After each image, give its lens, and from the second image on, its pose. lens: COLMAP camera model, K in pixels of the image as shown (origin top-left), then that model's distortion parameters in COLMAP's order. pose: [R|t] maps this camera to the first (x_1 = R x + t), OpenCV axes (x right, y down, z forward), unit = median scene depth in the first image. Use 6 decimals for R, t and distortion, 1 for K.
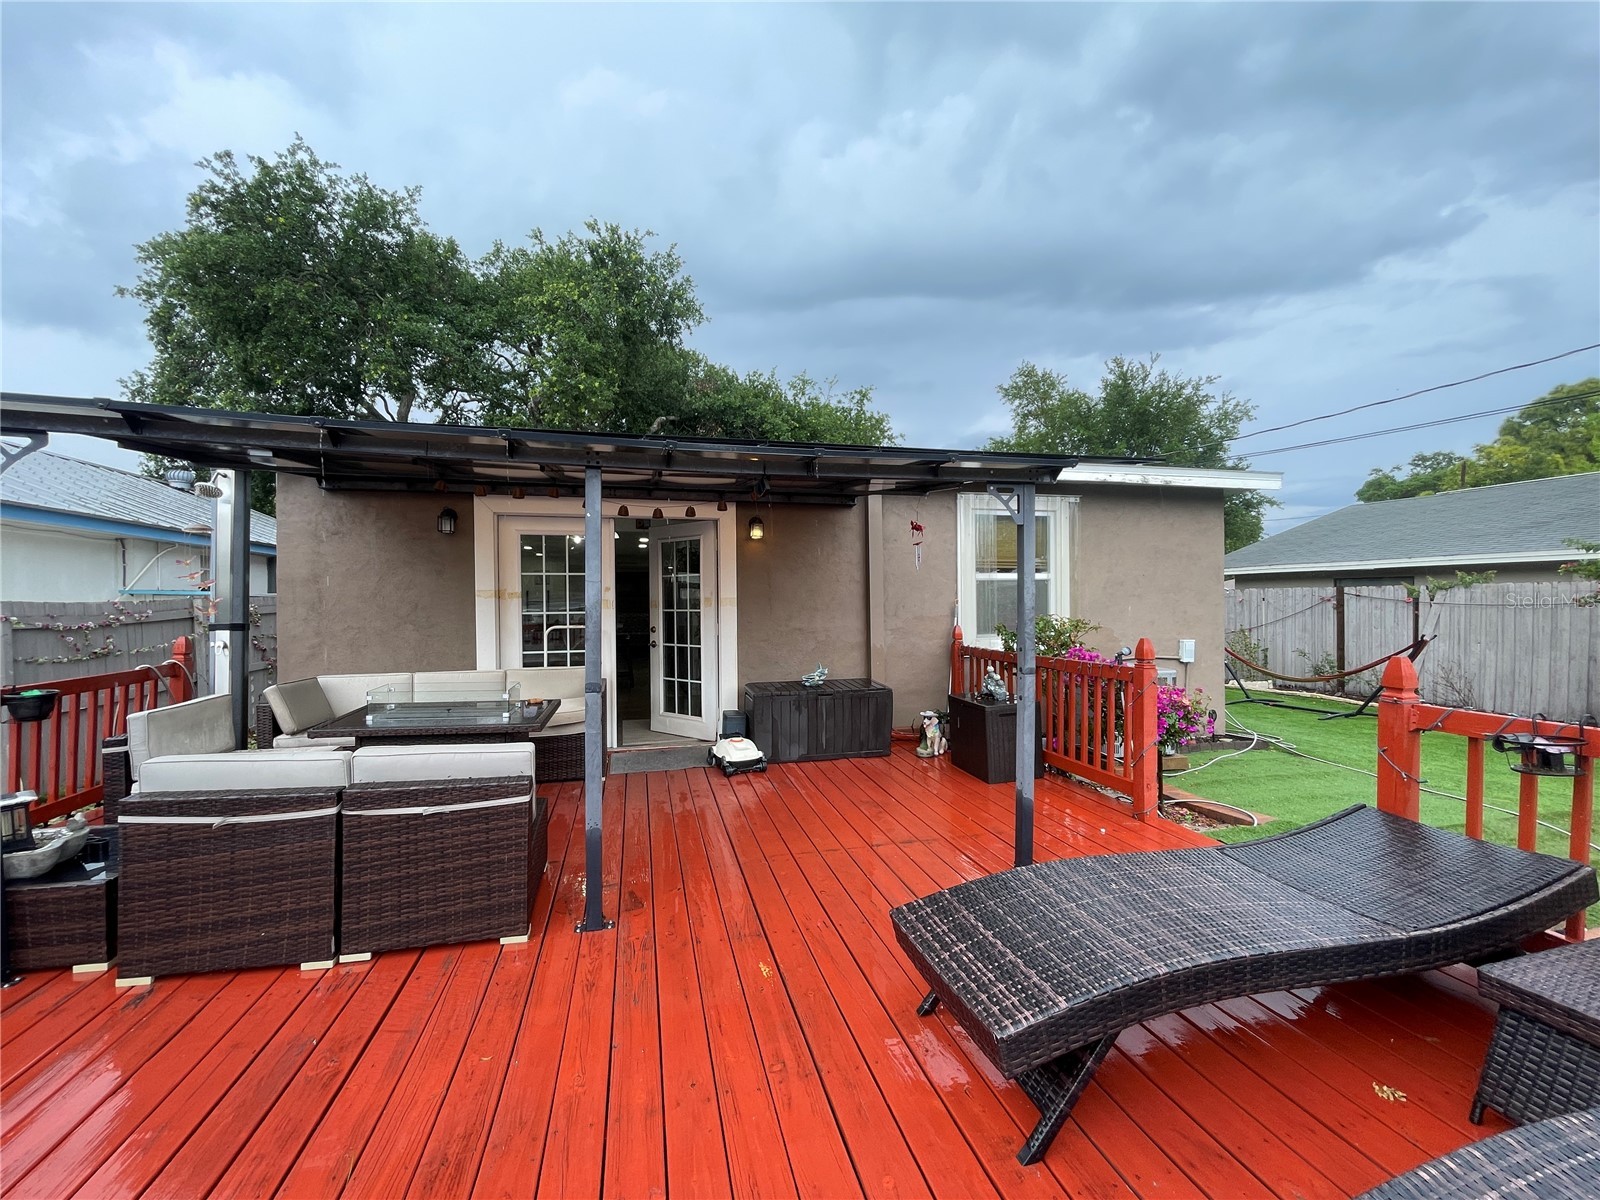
lens RADIAL K [[649.7, 0, 792.8], [0, 649.7, 607.2], [0, 0, 1]] dist [-0.000887, 0.000541]
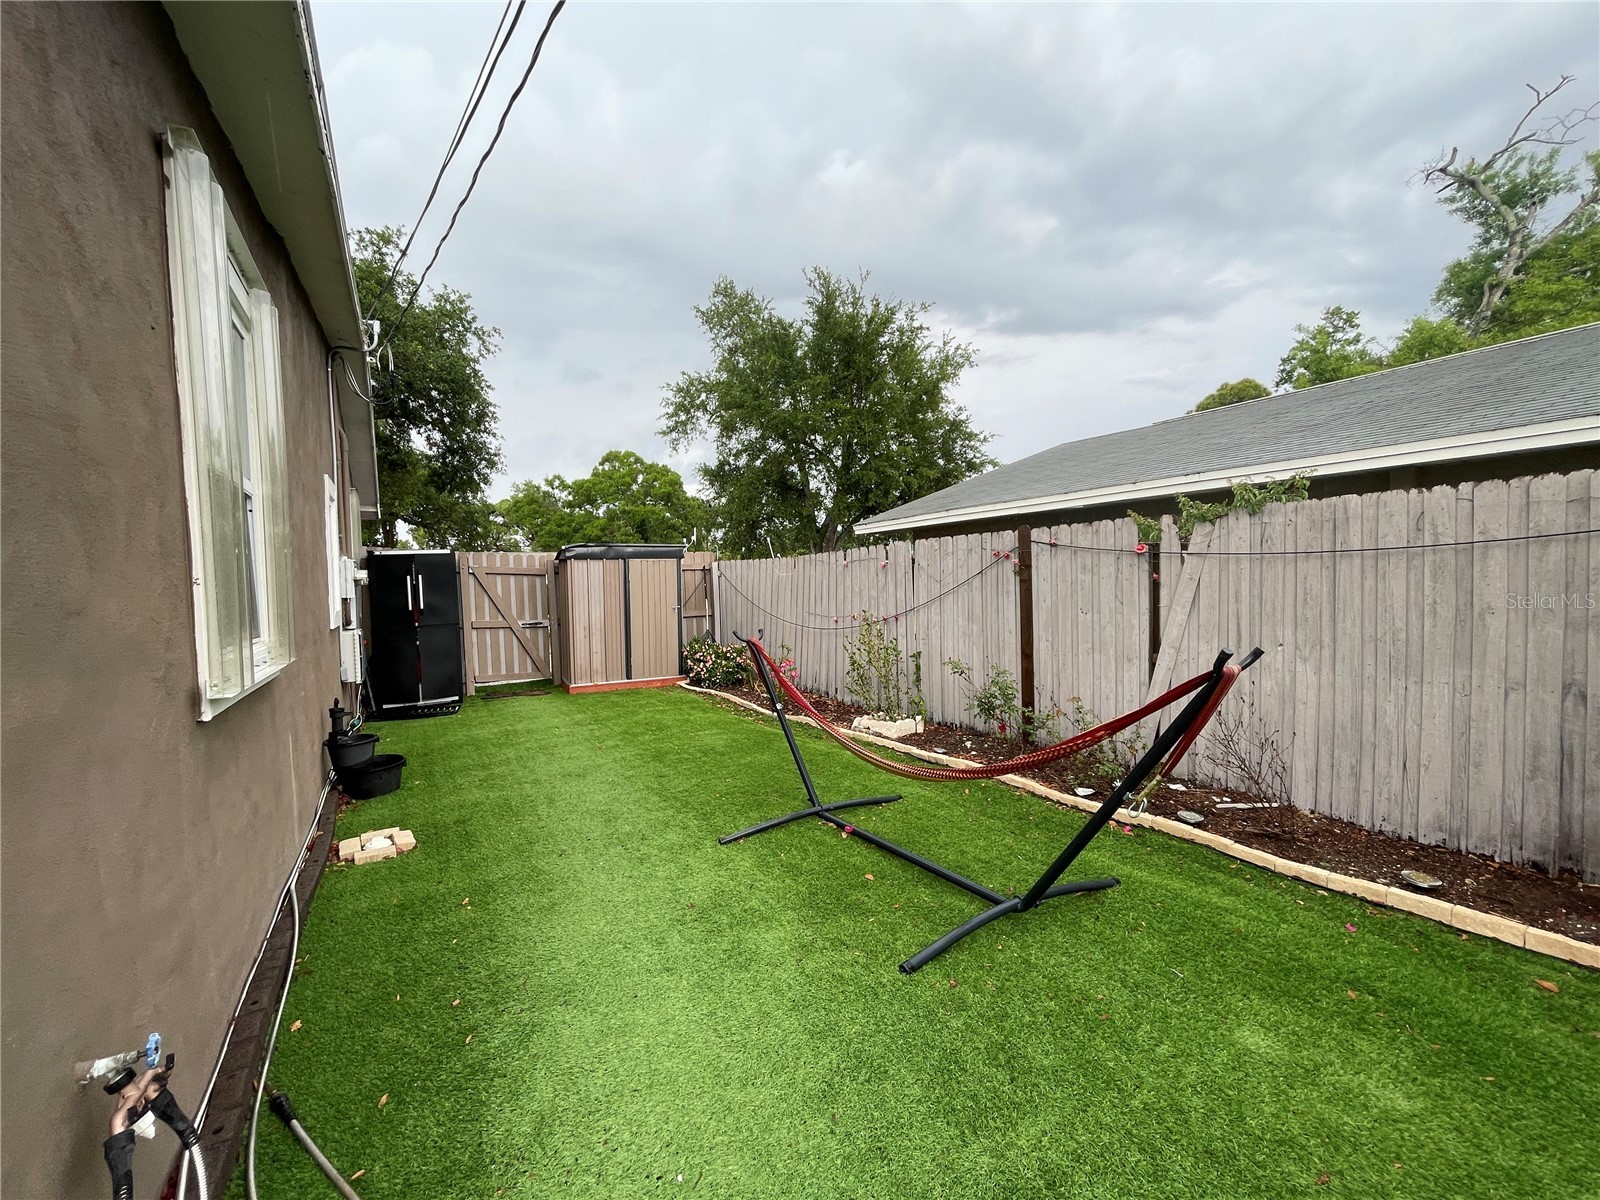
lens RADIAL K [[649.7, 0, 793.5], [0, 649.7, 614.6], [0, 0, 1]] dist [-0.000887, 0.000541]
pose [[0.955386, -0.033590, 0.293444, 0.662328], [0.023667, 0.999024, 0.037305, 0.013191], [-0.294410, -0.028696, 0.955248, 0.725060]]
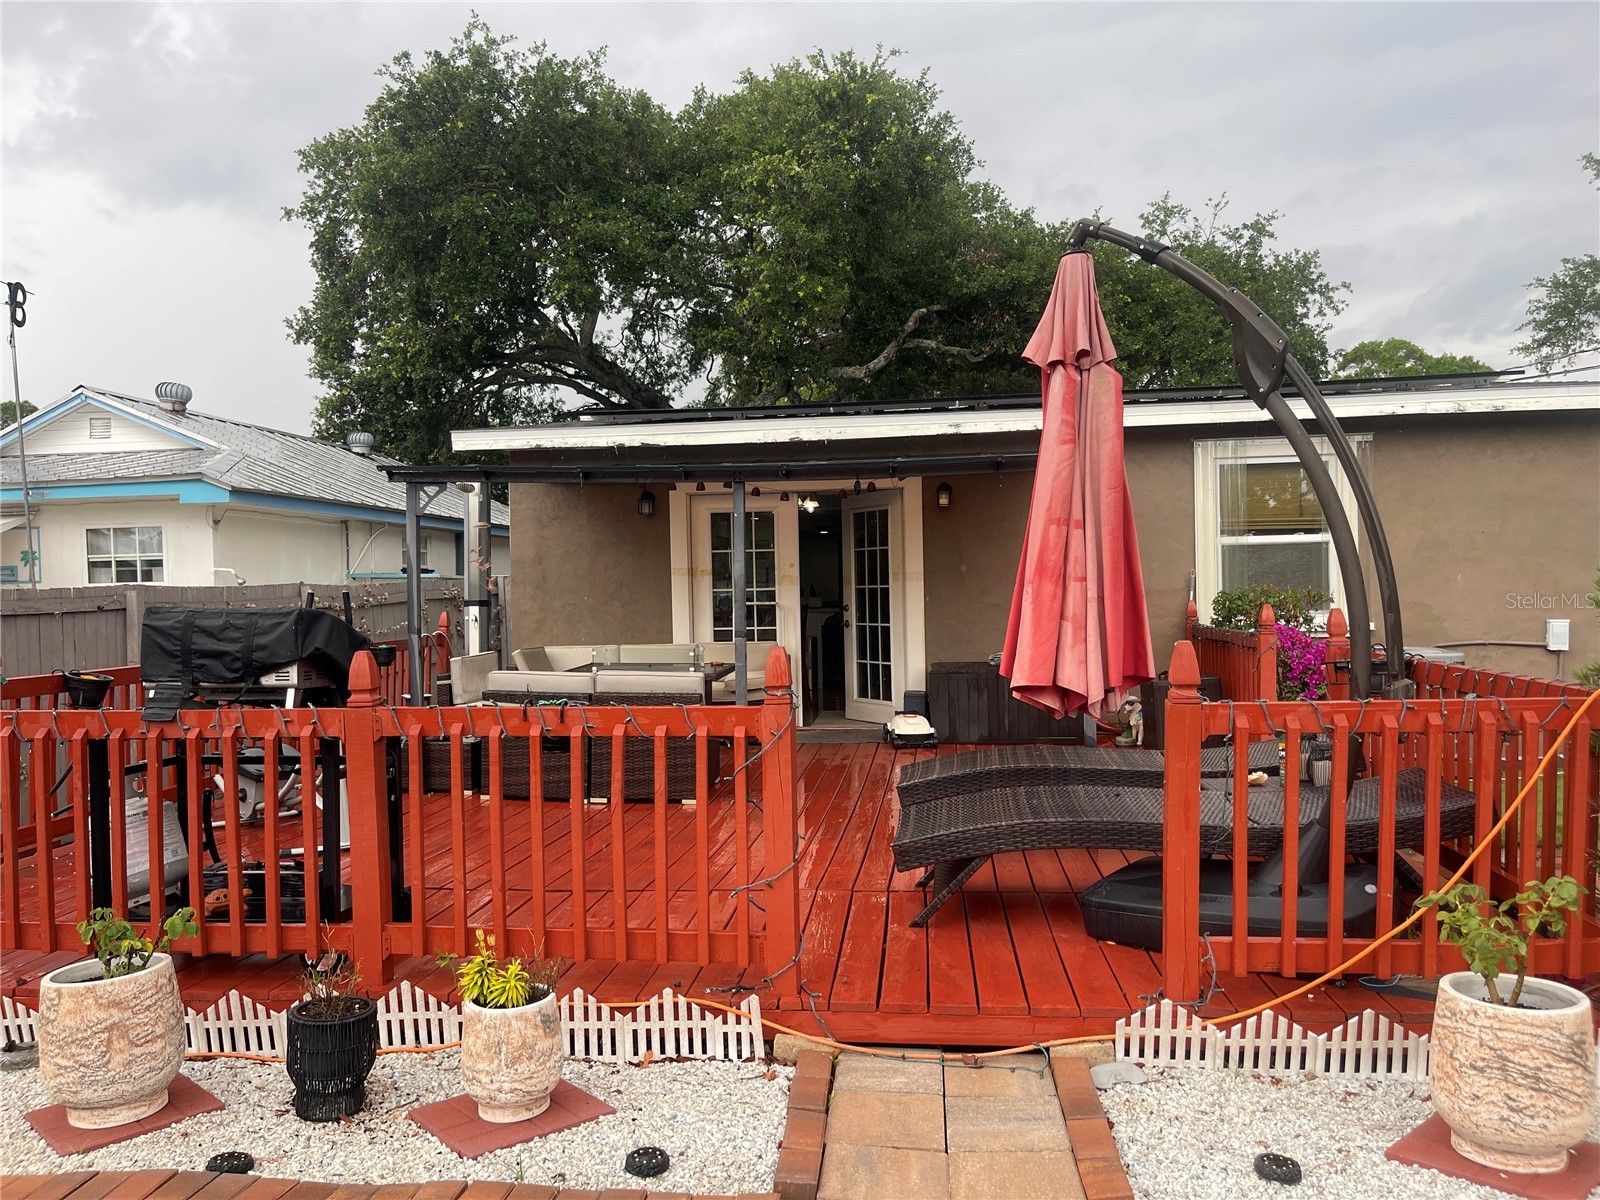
lens RADIAL K [[1213.9, 0, 795.0], [0, 1213.9, 592.2], [0, 0, 1]] dist [0.040692, -0.039093]
pose [[0.934984, -0.009736, -0.354557, 0.247791], [0.009557, 0.999952, -0.002254, 0.012127], [0.354562, -0.001281, 0.935032, -0.478753]]
